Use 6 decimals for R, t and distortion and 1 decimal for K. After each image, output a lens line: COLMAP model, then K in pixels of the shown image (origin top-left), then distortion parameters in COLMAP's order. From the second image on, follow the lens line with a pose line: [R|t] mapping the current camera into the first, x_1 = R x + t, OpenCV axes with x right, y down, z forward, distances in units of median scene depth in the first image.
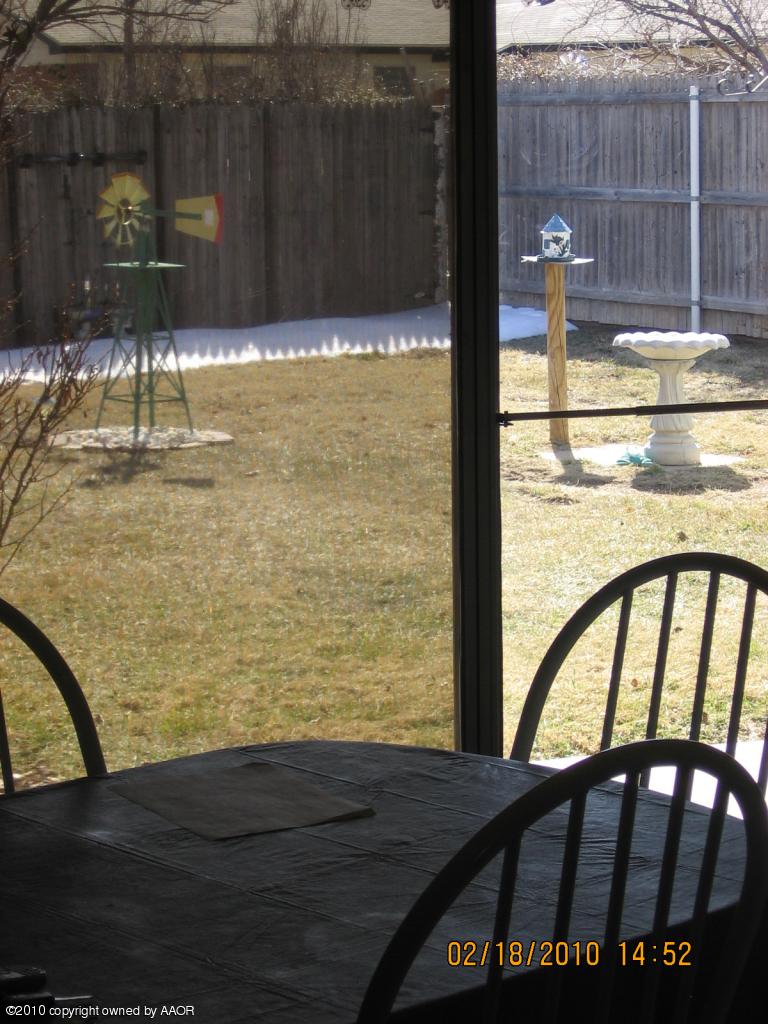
lens RADIAL K [[2872.5, 0, 385.9], [0, 2872.5, 510.1], [0, 0, 1]] dist [-0.096786, 0.000000]
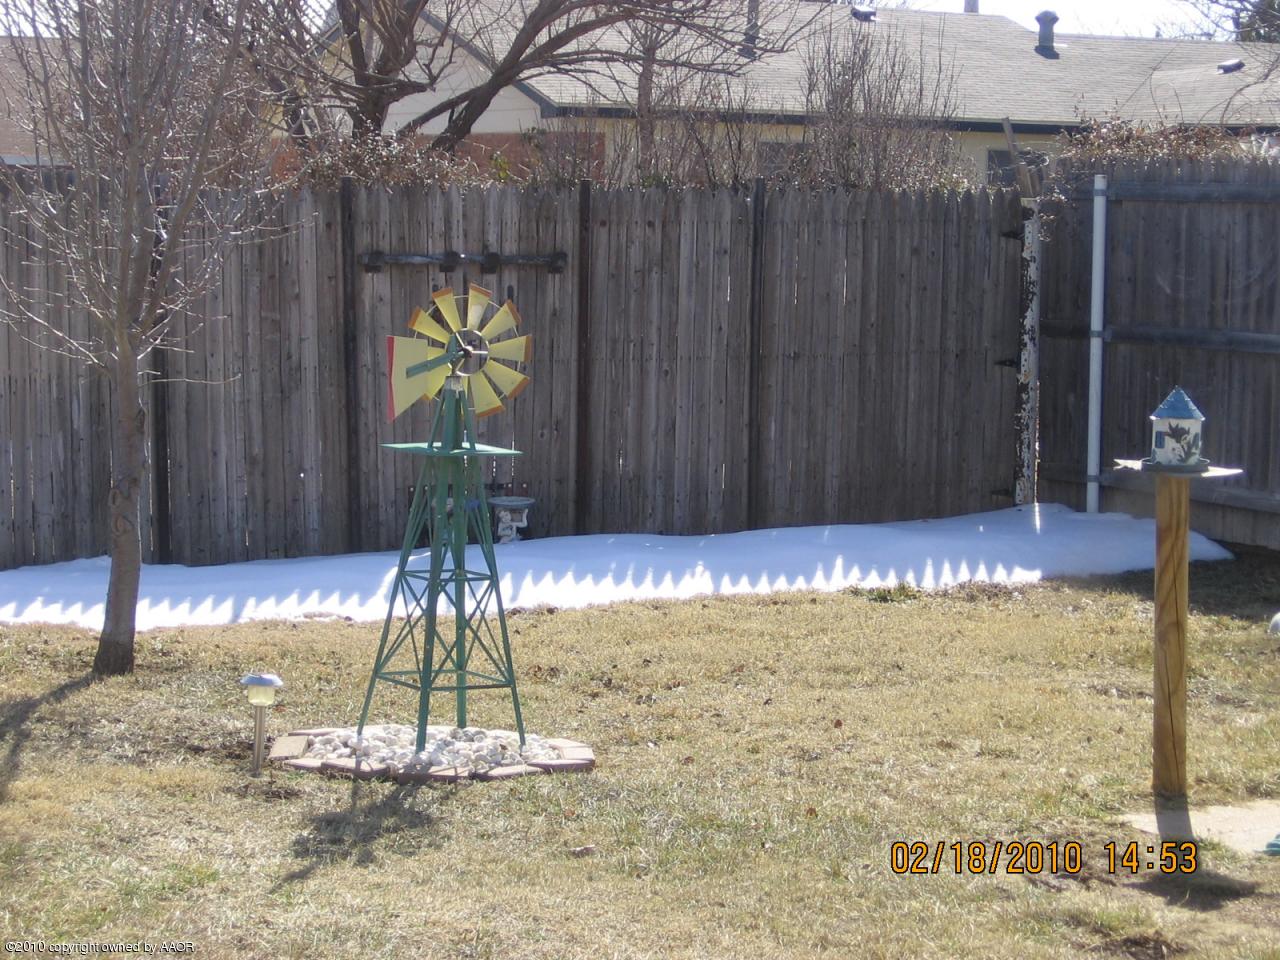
lens RADIAL K [[3590.6, 0, 638.7], [0, 3590.6, 484.6], [0, 0, 1]] dist [-0.096786, 0.000000]
pose [[0.993311, 0.039326, -0.108567, 0.023638], [-0.045942, 0.997193, -0.059120, -0.028493], [0.105937, 0.063713, 0.992330, 0.221568]]
